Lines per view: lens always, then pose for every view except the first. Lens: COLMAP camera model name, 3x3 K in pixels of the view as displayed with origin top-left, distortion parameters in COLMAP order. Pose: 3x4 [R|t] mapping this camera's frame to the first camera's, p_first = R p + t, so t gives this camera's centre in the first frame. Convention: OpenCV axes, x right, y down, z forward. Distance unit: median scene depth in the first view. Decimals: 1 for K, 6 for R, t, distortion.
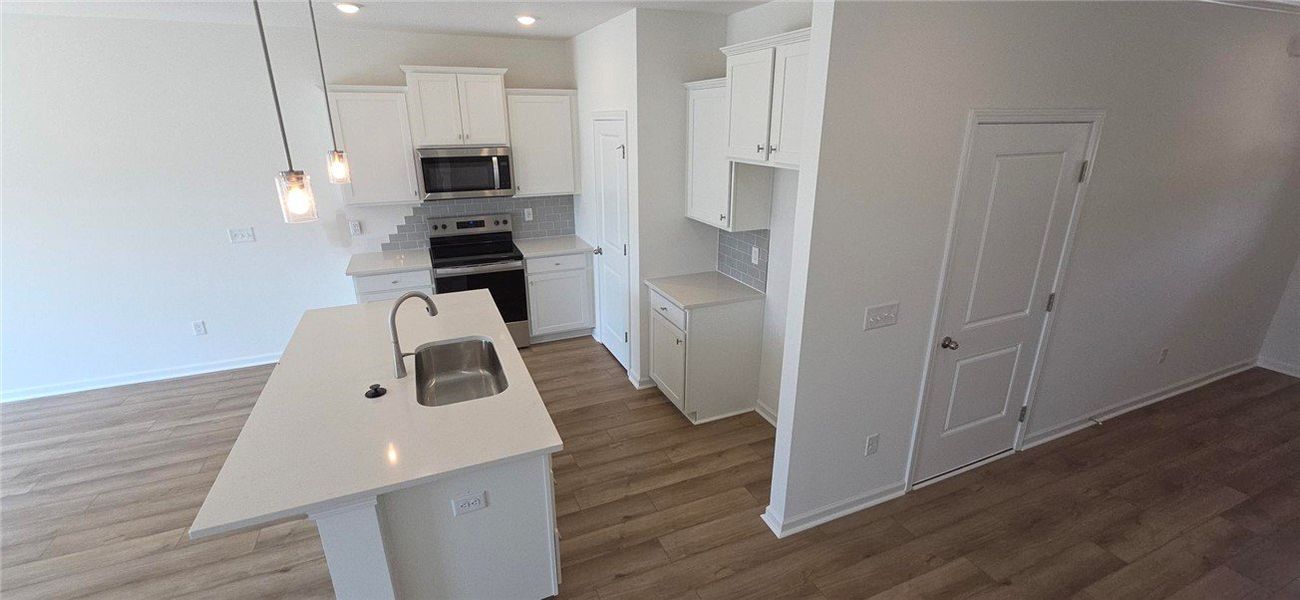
lens RADIAL K [[530.7, 0, 645.2], [0, 530.7, 301.7], [0, 0, 1]] dist [0.000178, 0.000518]
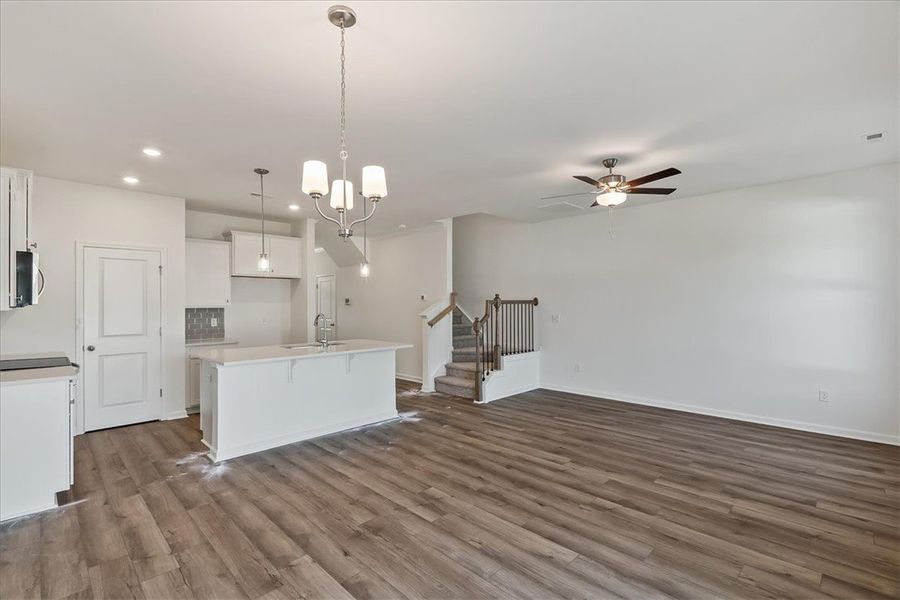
lens RADIAL K [[416.0, 0, 453.9], [0, 416.0, 304.8], [0, 0, 1]] dist [-0.004420, 0.000164]
pose [[-0.378143, 0.003405, 0.925741, -1.515903], [0.308135, 0.943436, 0.122396, -0.058176], [-0.872961, 0.331537, -0.357803, 0.686544]]
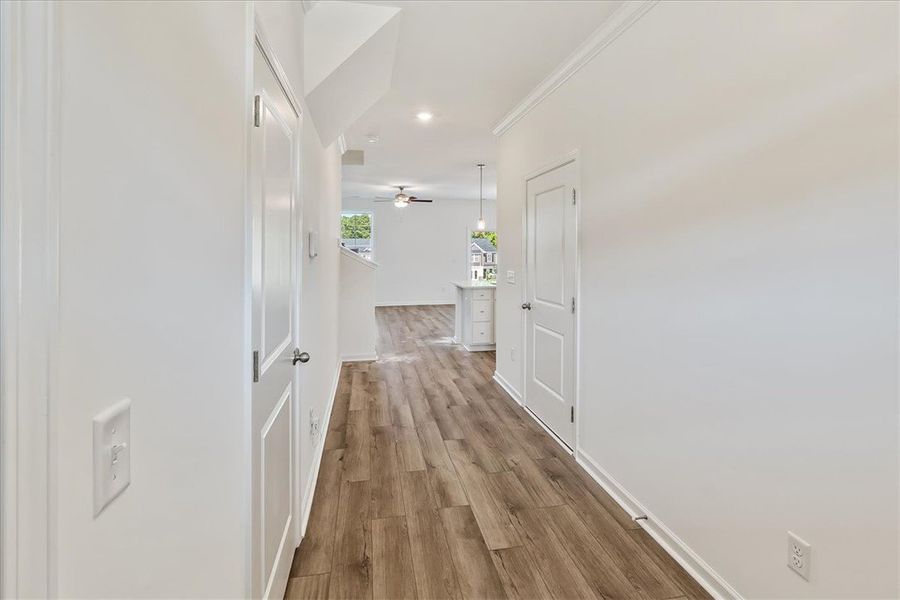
lens RADIAL K [[416.0, 0, 450.9], [0, 416.0, 299.5], [0, 0, 1]] dist [-0.004420, 0.000164]
pose [[-0.197570, 0.130258, -0.971596, 1.210295], [-0.313397, 0.930724, 0.188506, -0.069321], [0.928843, 0.341739, -0.143060, 0.632873]]
